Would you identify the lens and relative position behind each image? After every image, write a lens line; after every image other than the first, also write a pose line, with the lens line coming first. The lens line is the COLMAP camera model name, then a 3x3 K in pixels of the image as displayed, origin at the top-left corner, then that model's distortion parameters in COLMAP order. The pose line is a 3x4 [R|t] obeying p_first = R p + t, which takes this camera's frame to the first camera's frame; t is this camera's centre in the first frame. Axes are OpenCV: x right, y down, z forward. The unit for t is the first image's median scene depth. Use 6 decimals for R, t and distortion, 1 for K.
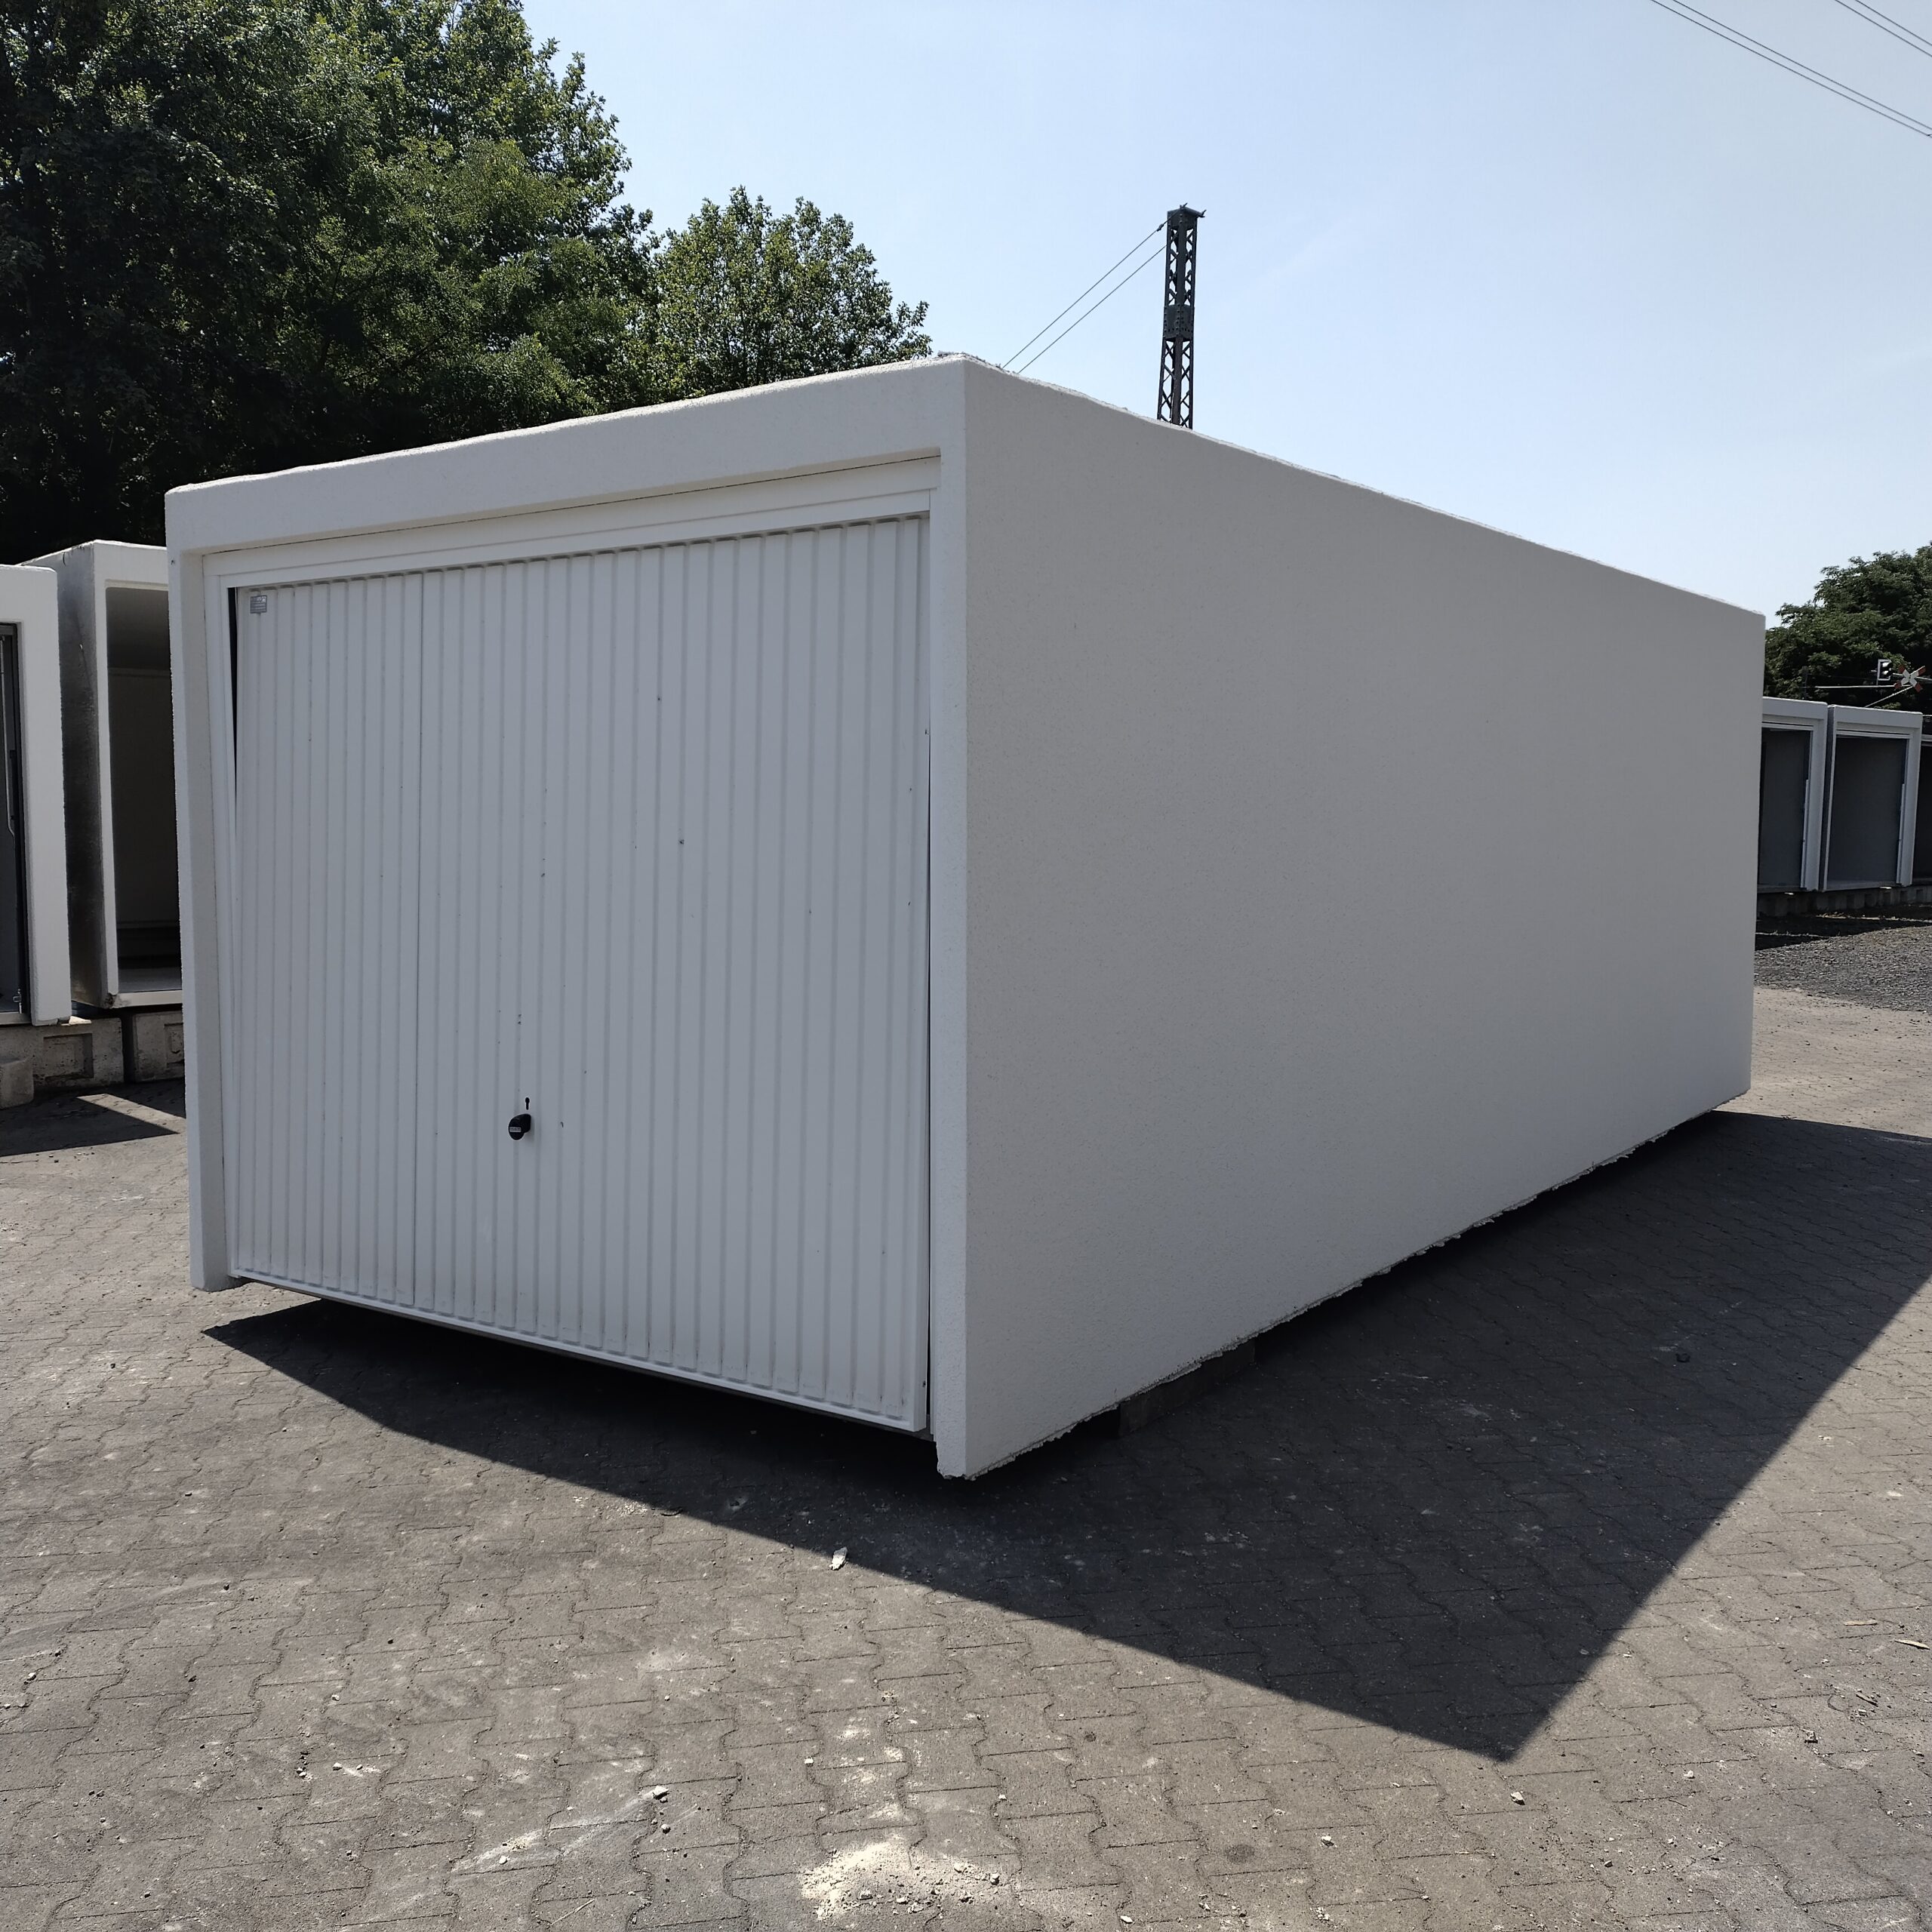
lens RADIAL K [[1843.9, 0, 957.4], [0, 1843.9, 969.0], [0, 0, 1]] dist [0.064558, -0.113334]
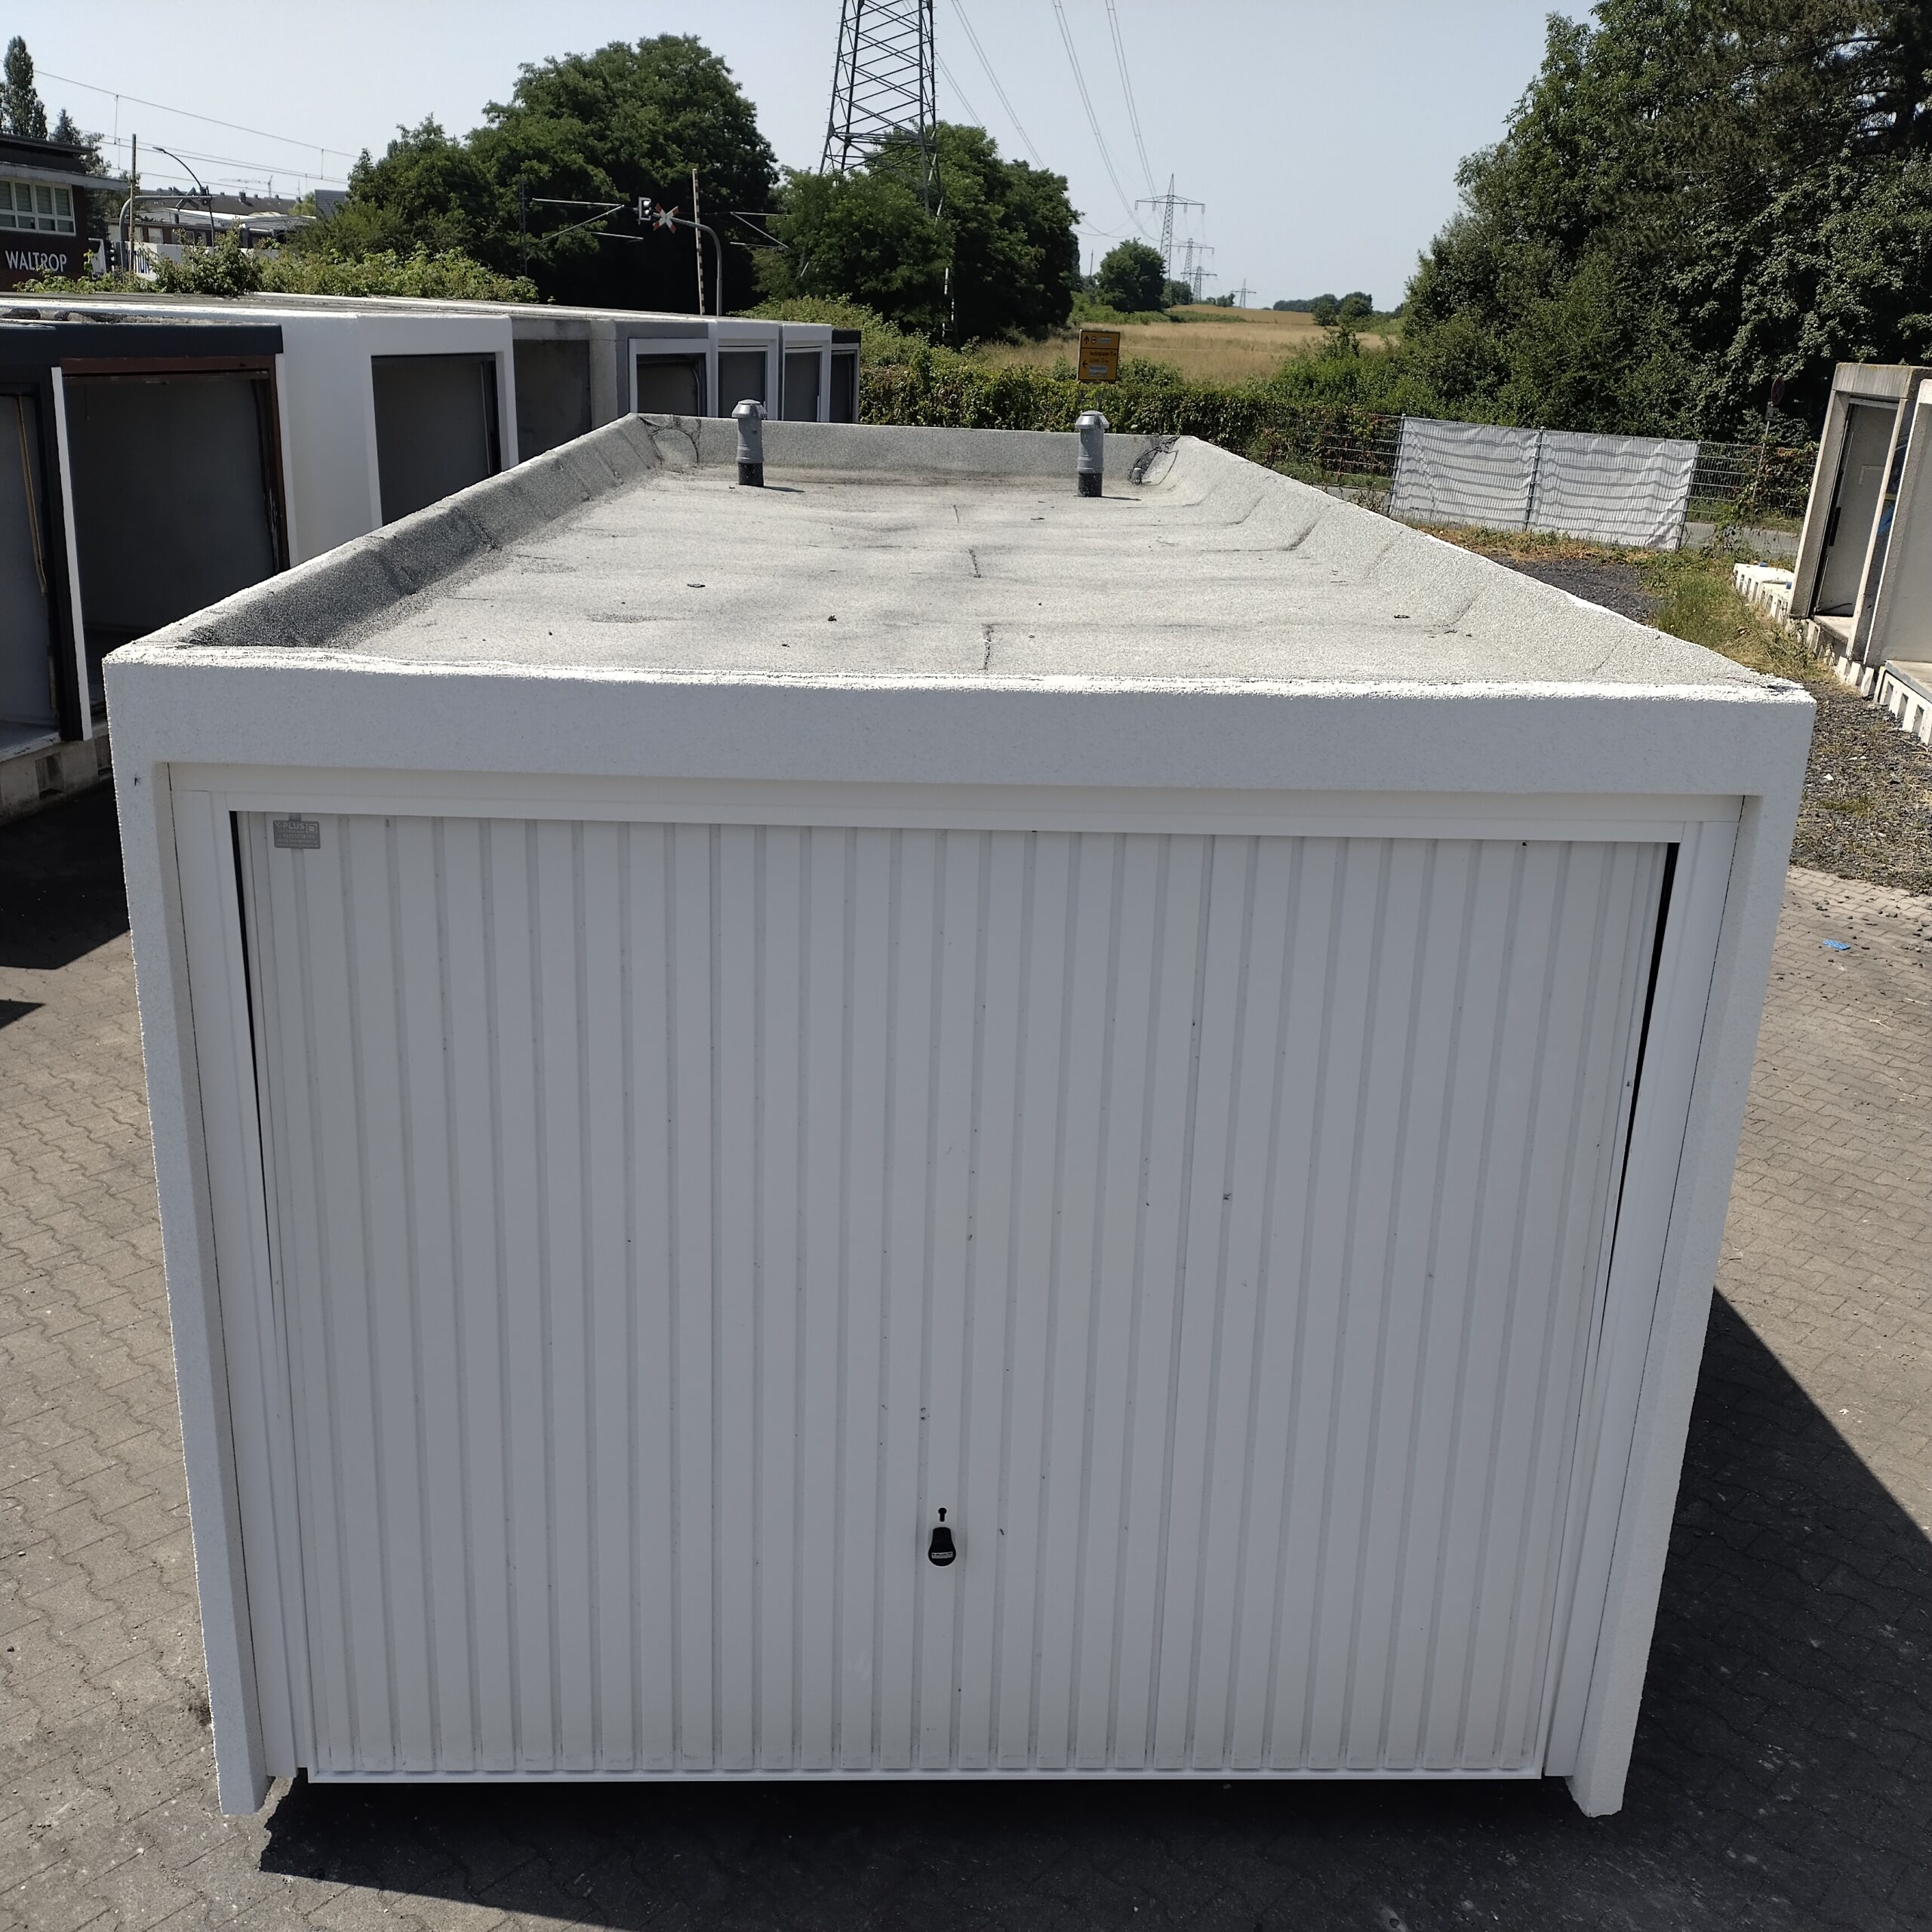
lens RADIAL K [[1884.3, 0, 966.0], [0, 1884.3, 966.0], [0, 0, 1]] dist [0.001116, 0.008225]
pose [[0.788946, -0.167571, 0.591172, -0.080584], [0.014342, 0.966856, 0.254920, -0.042970], [-0.614295, -0.192640, 0.765200, 0.054969]]
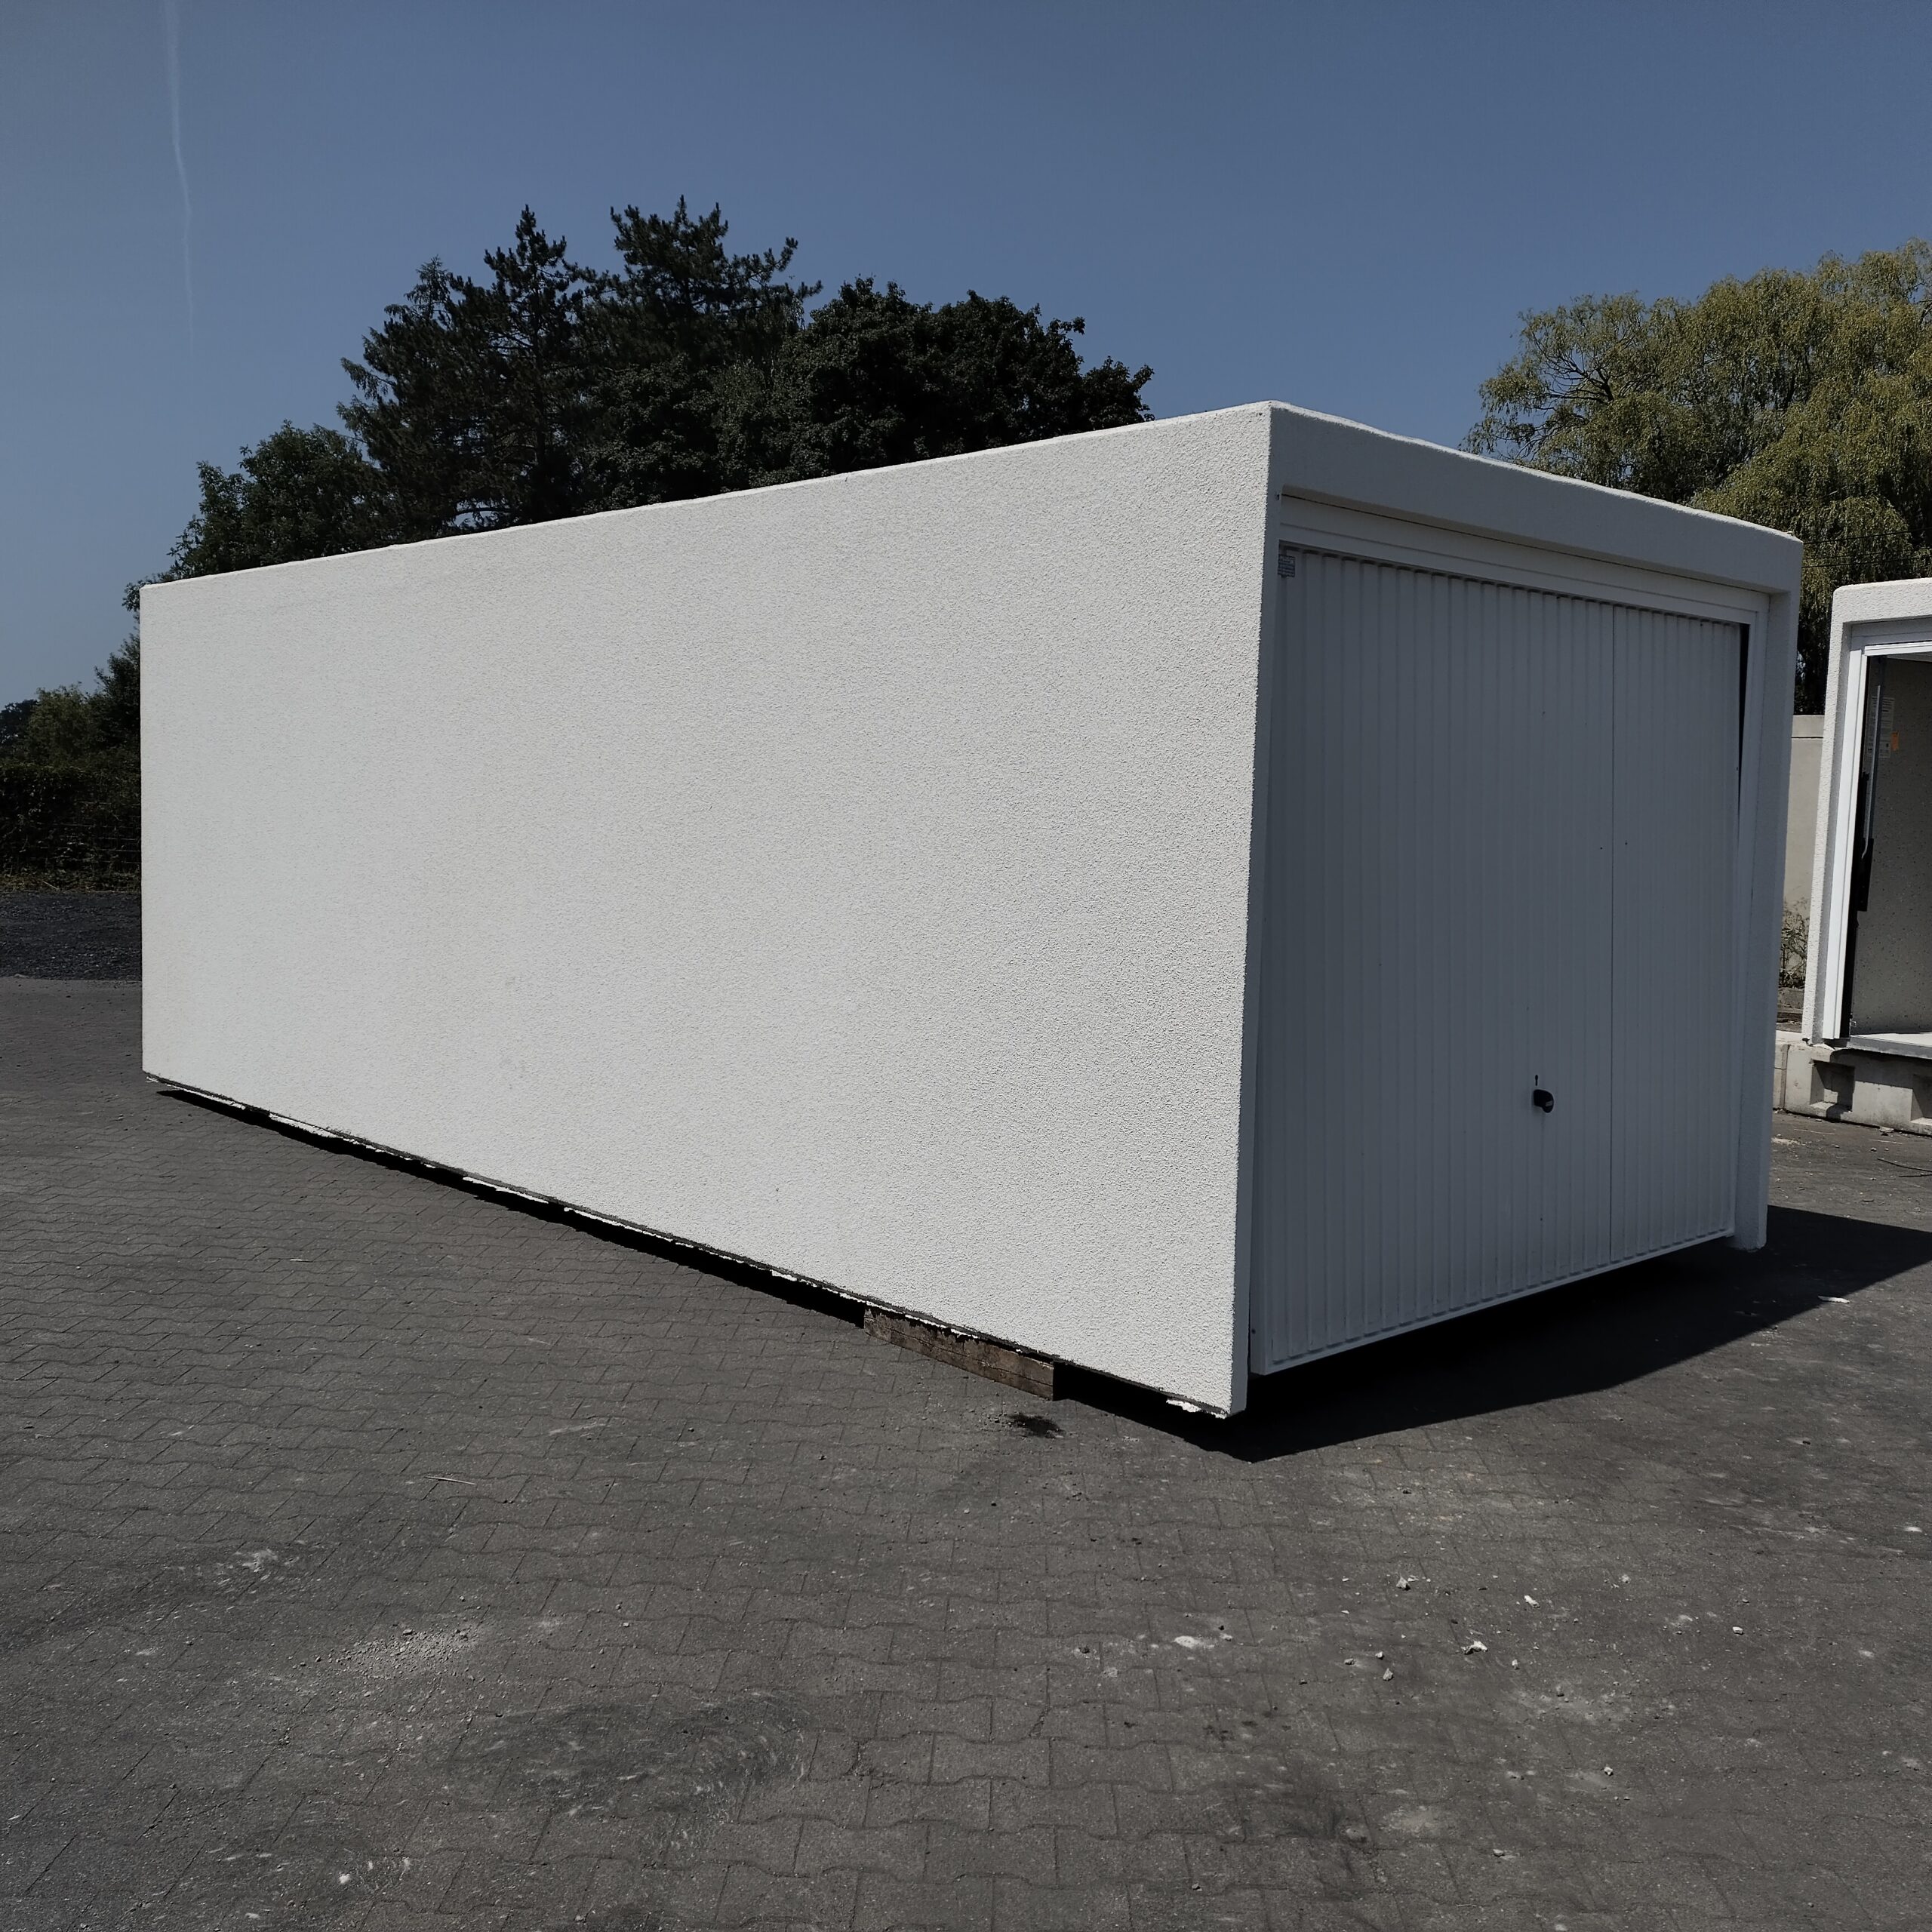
lens RADIAL K [[1843.9, 0, 957.4], [0, 1843.9, 969.0], [0, 0, 1]] dist [0.064558, -0.113334]
pose [[0.196952, -0.070732, 0.977858, -0.172840], [0.056334, 0.996563, 0.060738, -0.010152], [-0.978793, 0.043124, 0.200260, 0.138776]]
